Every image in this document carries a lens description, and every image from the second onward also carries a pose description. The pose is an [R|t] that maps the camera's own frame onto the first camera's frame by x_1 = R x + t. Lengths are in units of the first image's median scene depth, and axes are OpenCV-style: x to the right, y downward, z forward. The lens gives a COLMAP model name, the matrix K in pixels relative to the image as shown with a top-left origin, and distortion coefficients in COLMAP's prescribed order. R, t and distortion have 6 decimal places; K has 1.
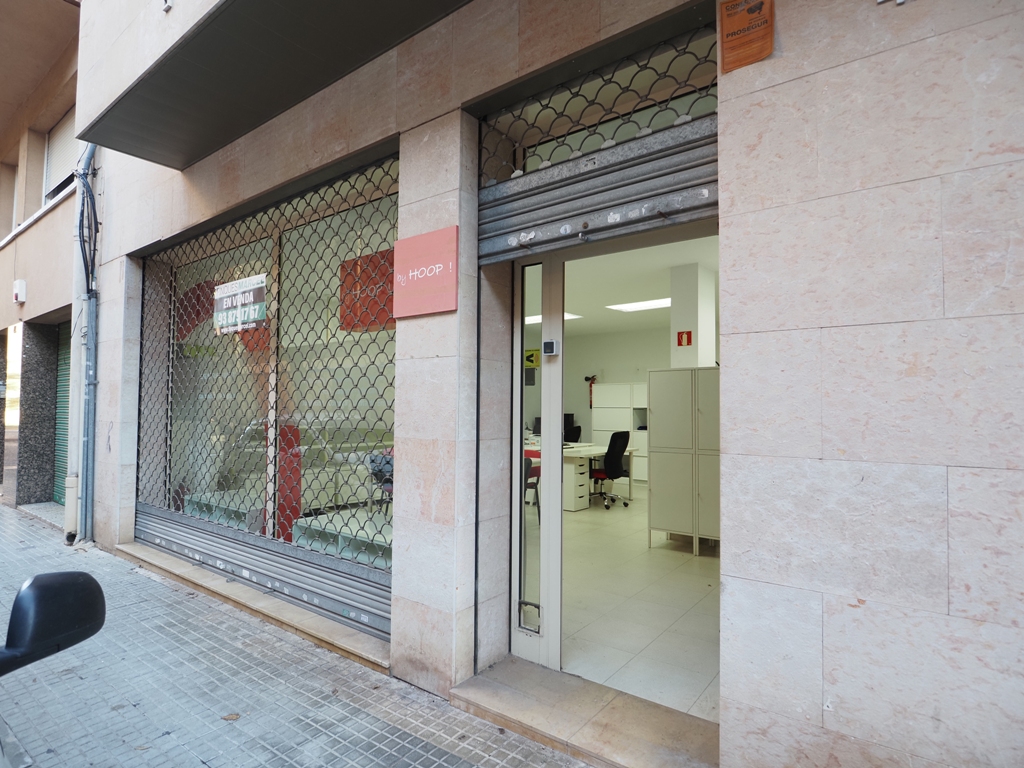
lens RADIAL K [[550.3, 0, 511.4], [0, 550.3, 389.7], [0, 0, 1]] dist [-0.008627, -0.005742]
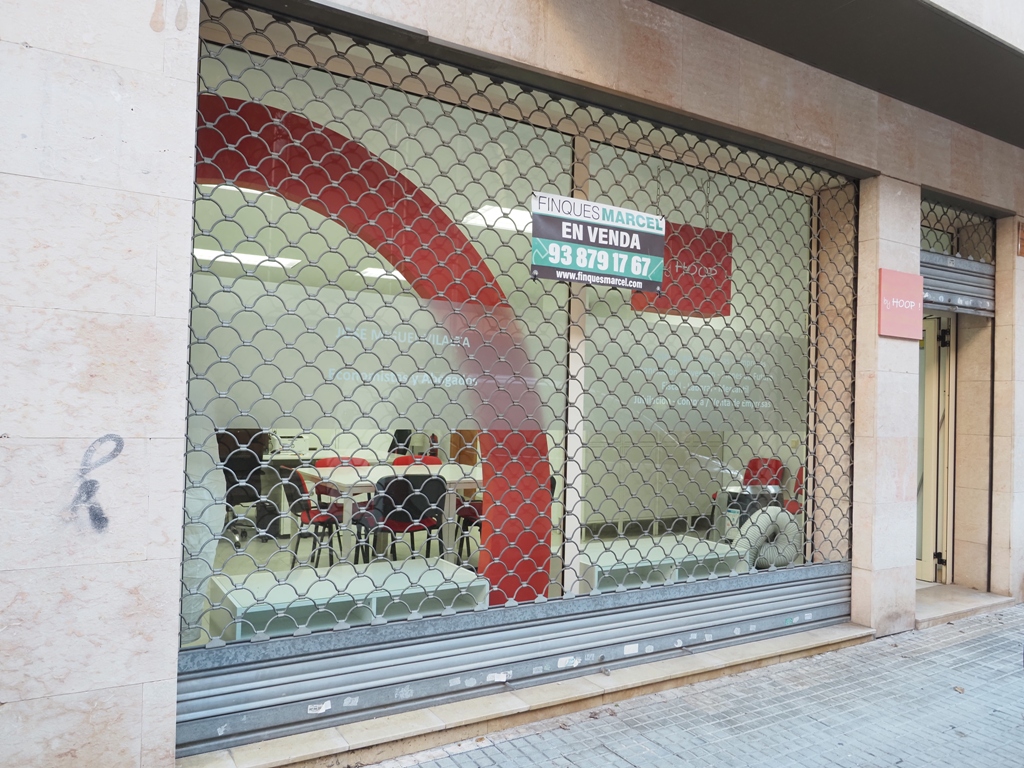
lens RADIAL K [[742.8, 0, 509.9], [0, 742.8, 392.0], [0, 0, 1]] dist [-0.010411, -0.001656]
pose [[0.377182, 0.019400, 0.925936, -1.763131], [-0.055616, 0.998451, 0.001736, 0.028201], [-0.924468, -0.052152, 0.377676, 1.015793]]
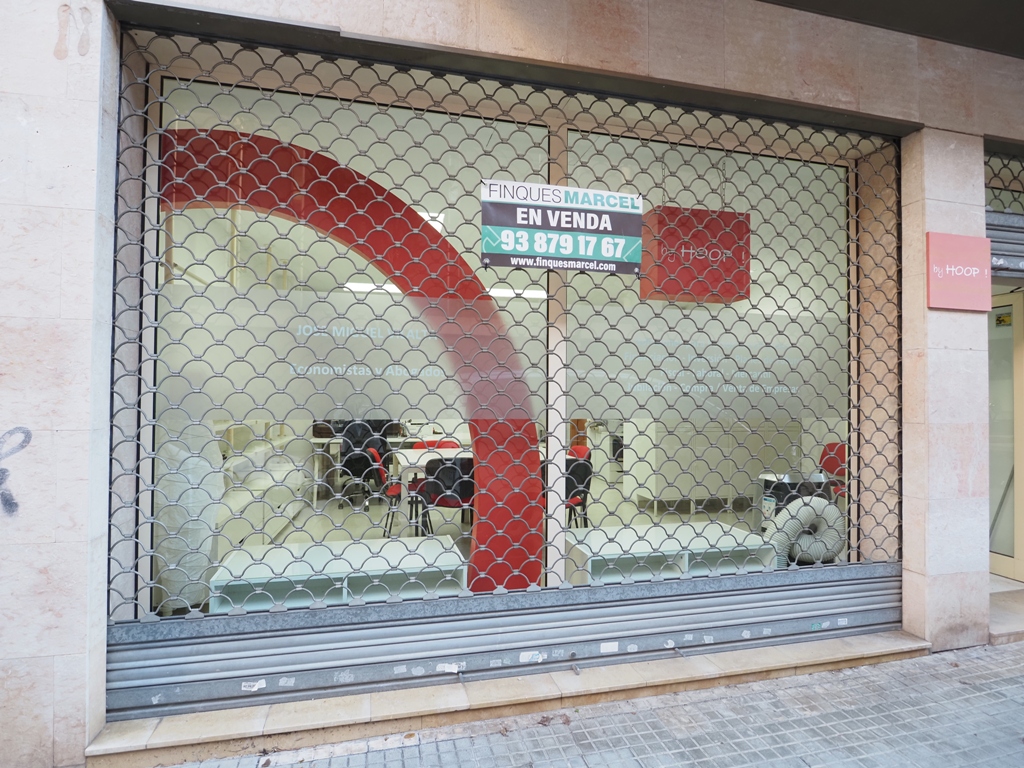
lens RADIAL K [[550.3, 0, 505.3], [0, 550.3, 382.7], [0, 0, 1]] dist [-0.008627, -0.005742]
pose [[0.632502, 0.013750, 0.774437, -1.349528], [-0.031085, 0.999488, 0.007643, 0.023955], [-0.773935, -0.028908, 0.632605, 0.869956]]
